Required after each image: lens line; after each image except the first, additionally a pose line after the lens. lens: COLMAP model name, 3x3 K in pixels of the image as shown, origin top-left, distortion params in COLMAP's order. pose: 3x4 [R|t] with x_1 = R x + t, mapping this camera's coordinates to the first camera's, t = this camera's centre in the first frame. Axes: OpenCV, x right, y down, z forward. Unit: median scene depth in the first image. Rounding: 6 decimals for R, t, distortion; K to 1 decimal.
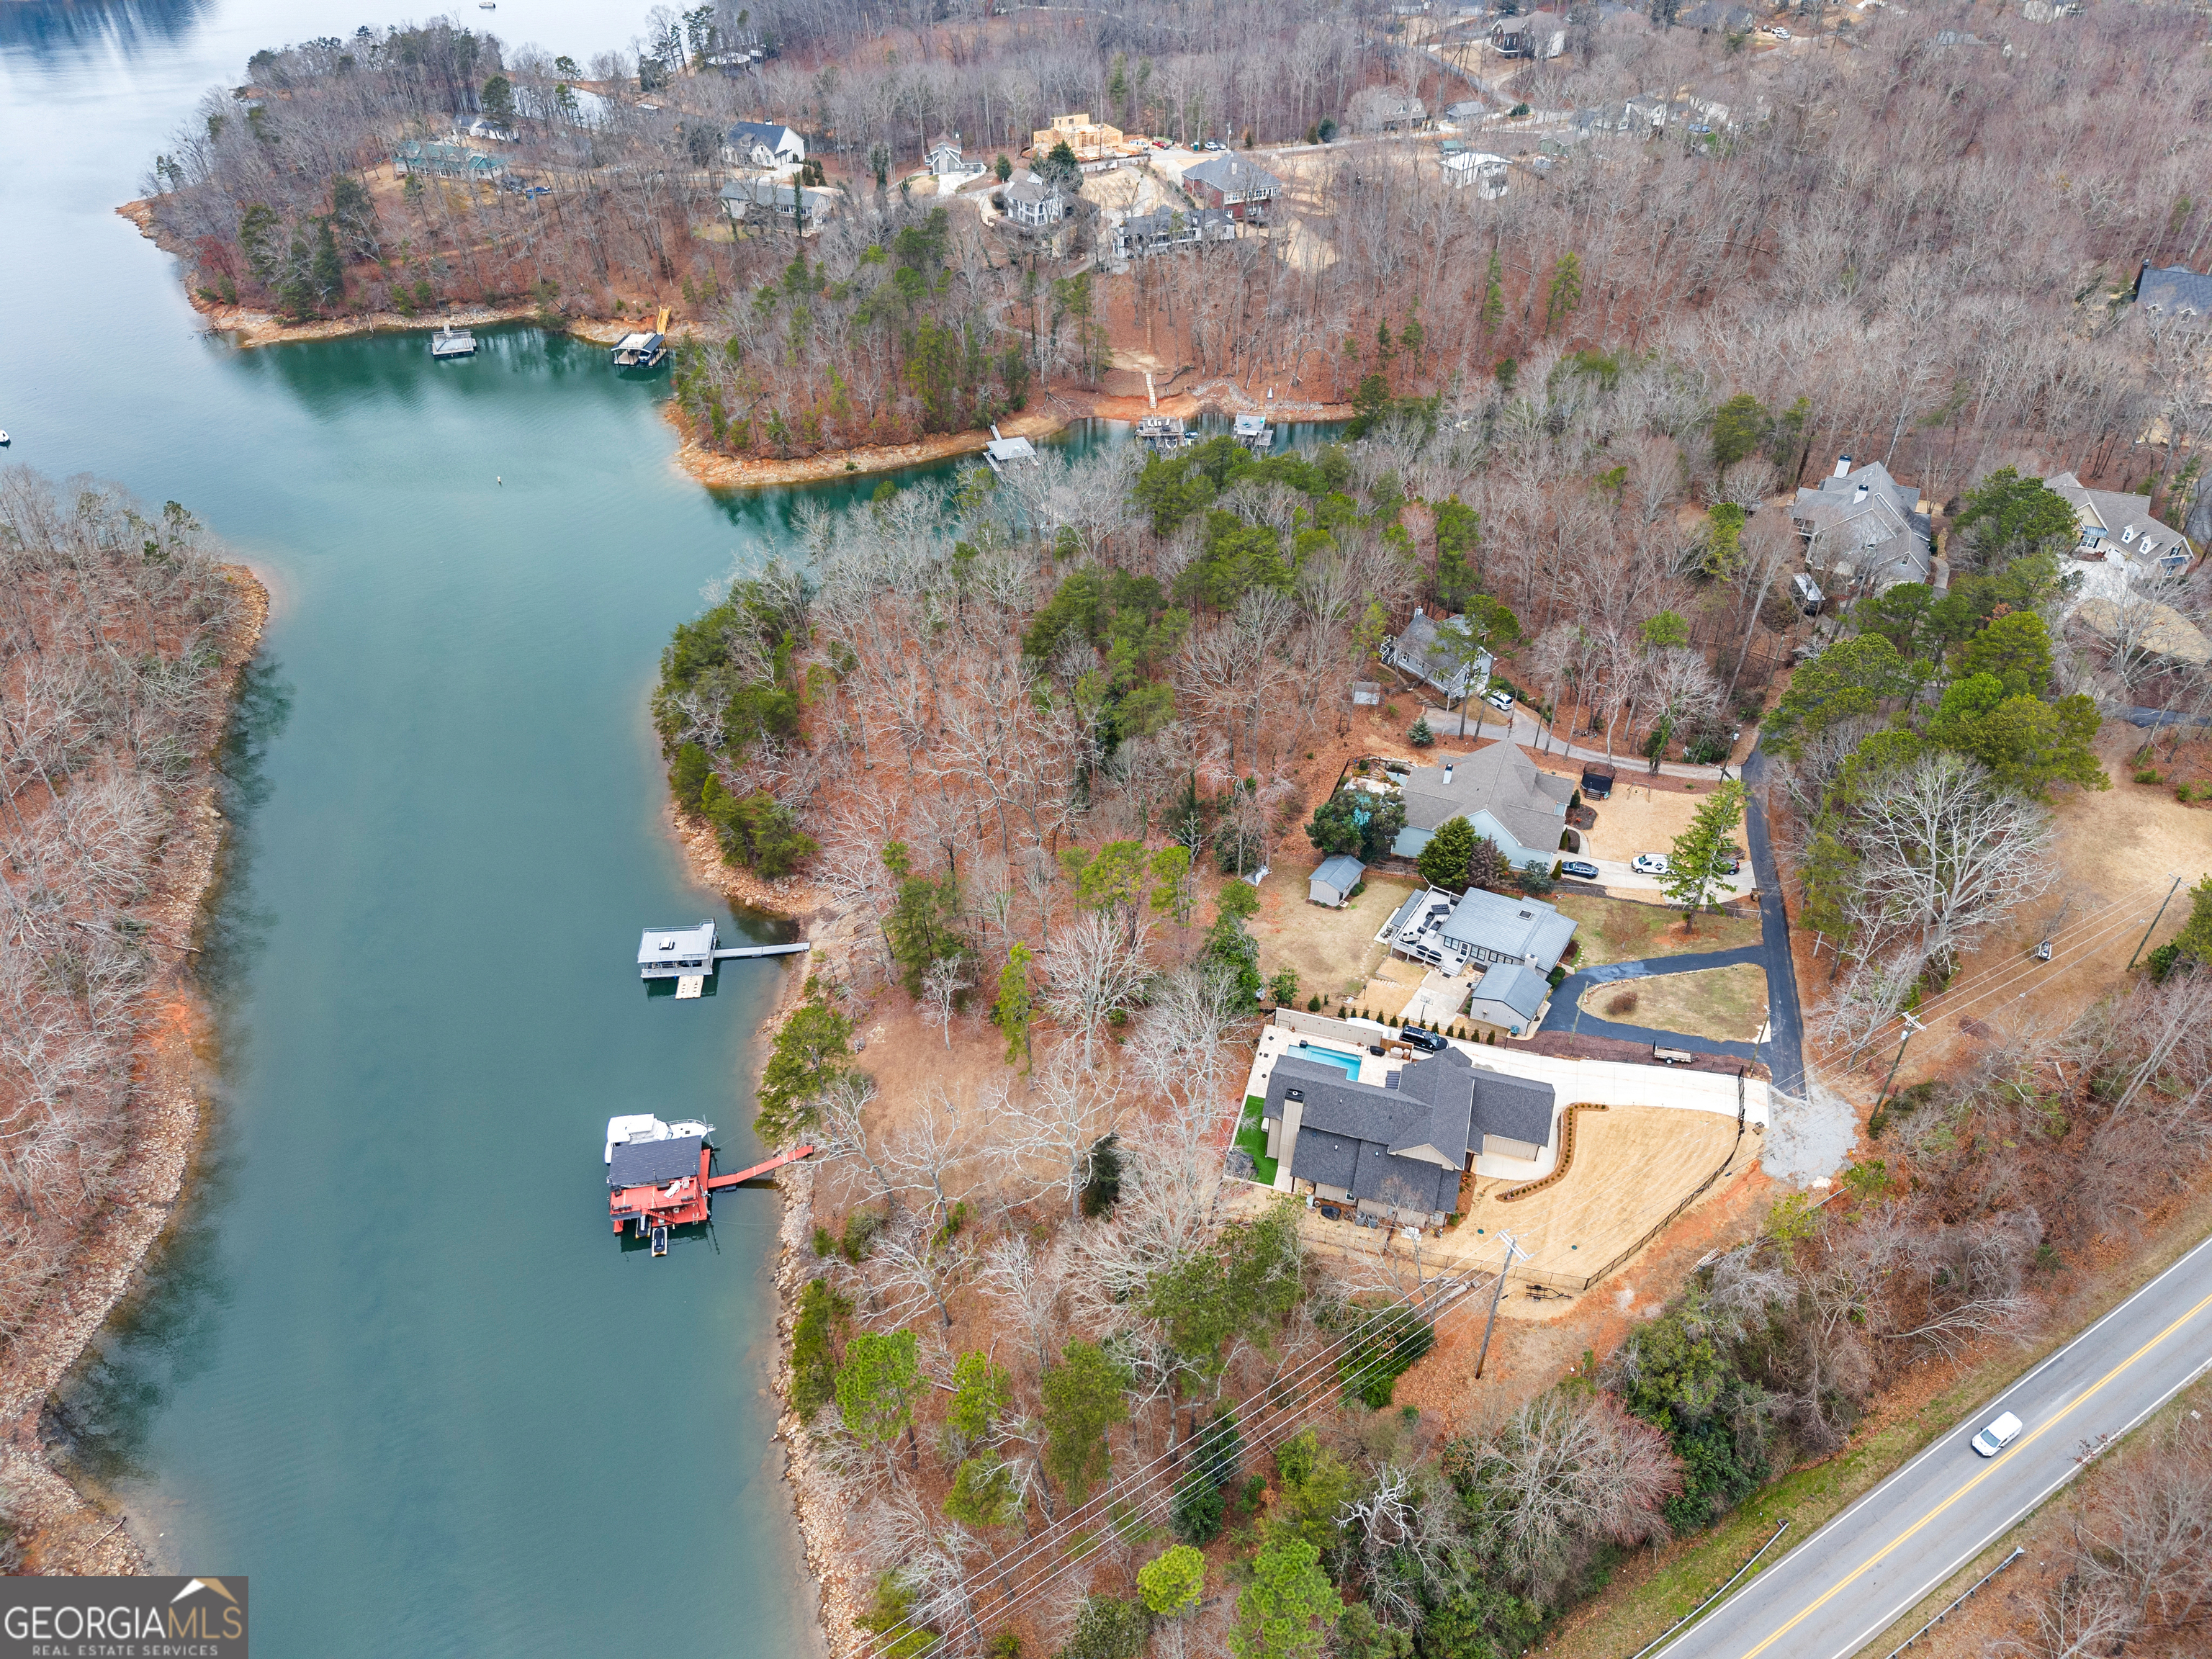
lens RADIAL K [[1554.4, 0, 1106.0], [0, 1554.4, 829.5], [0, 0, 1]] dist [0.070002, -0.103020]
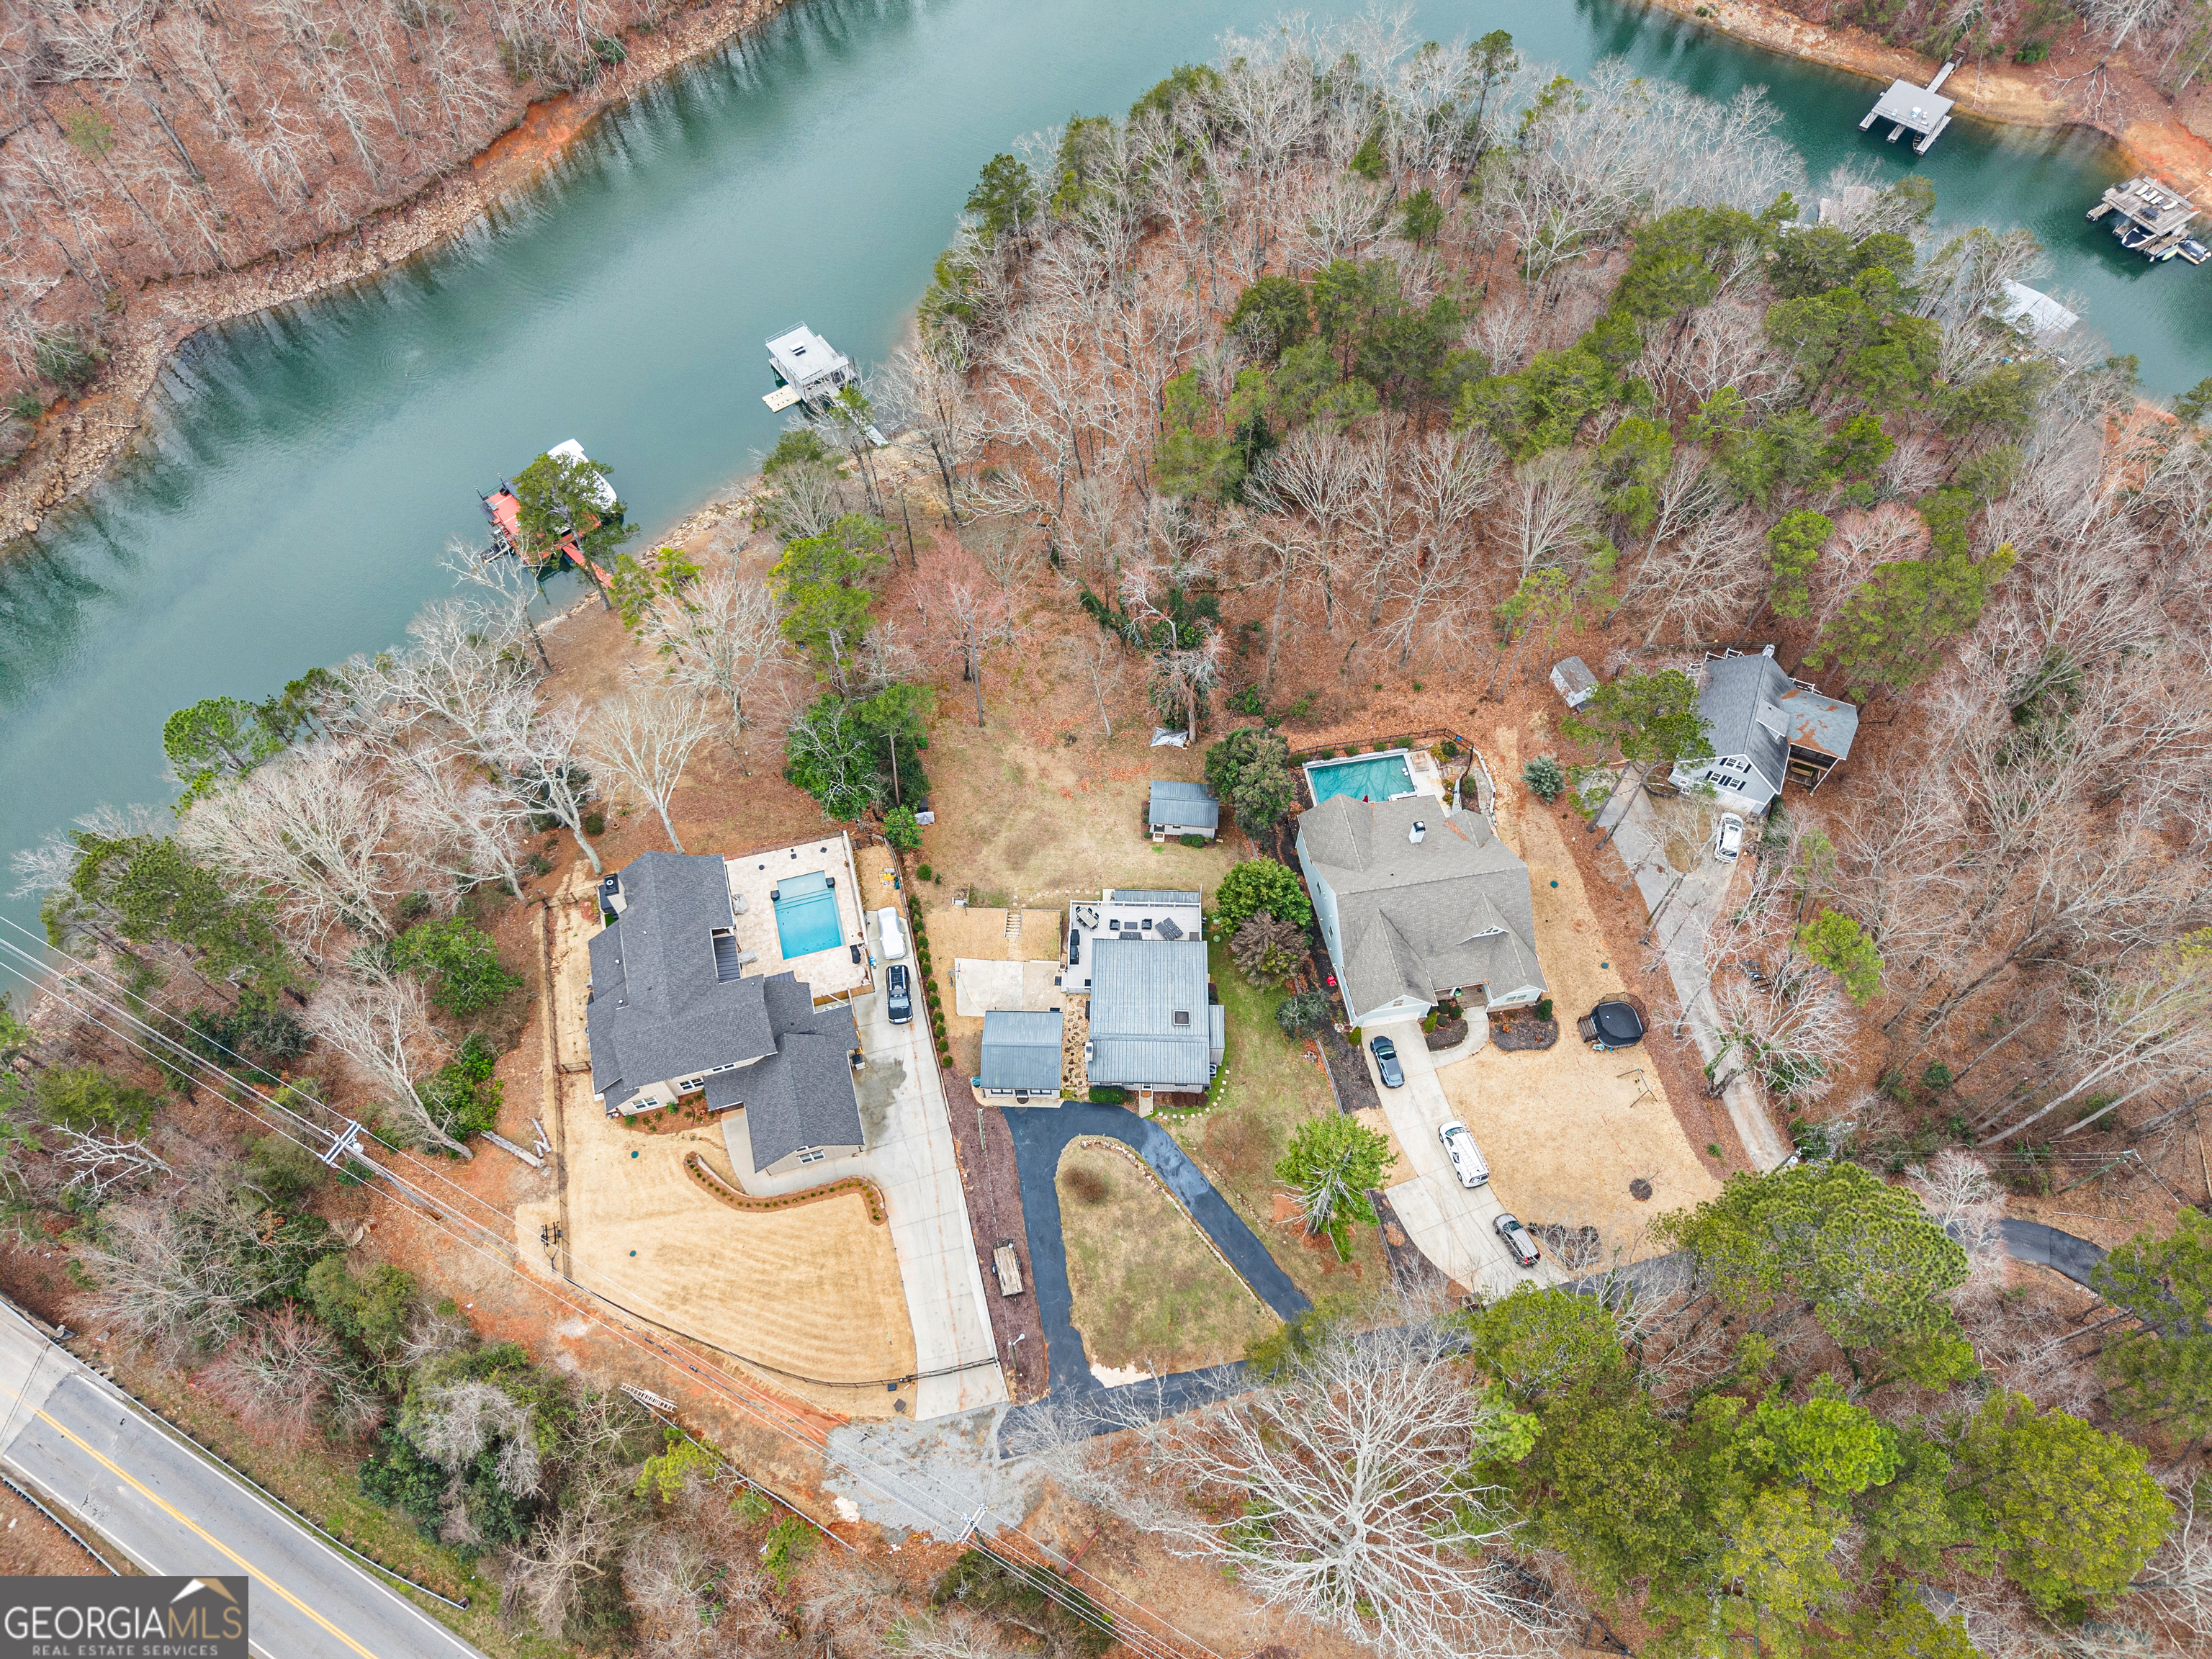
lens RADIAL K [[1554.4, 0, 1106.0], [0, 1554.4, 829.5], [0, 0, 1]] dist [0.070002, -0.103020]
pose [[0.502128, 0.732713, -0.459347, 0.526397], [-0.515040, 0.680064, 0.521773, -0.364139], [0.694695, -0.025415, 0.718856, 0.483293]]
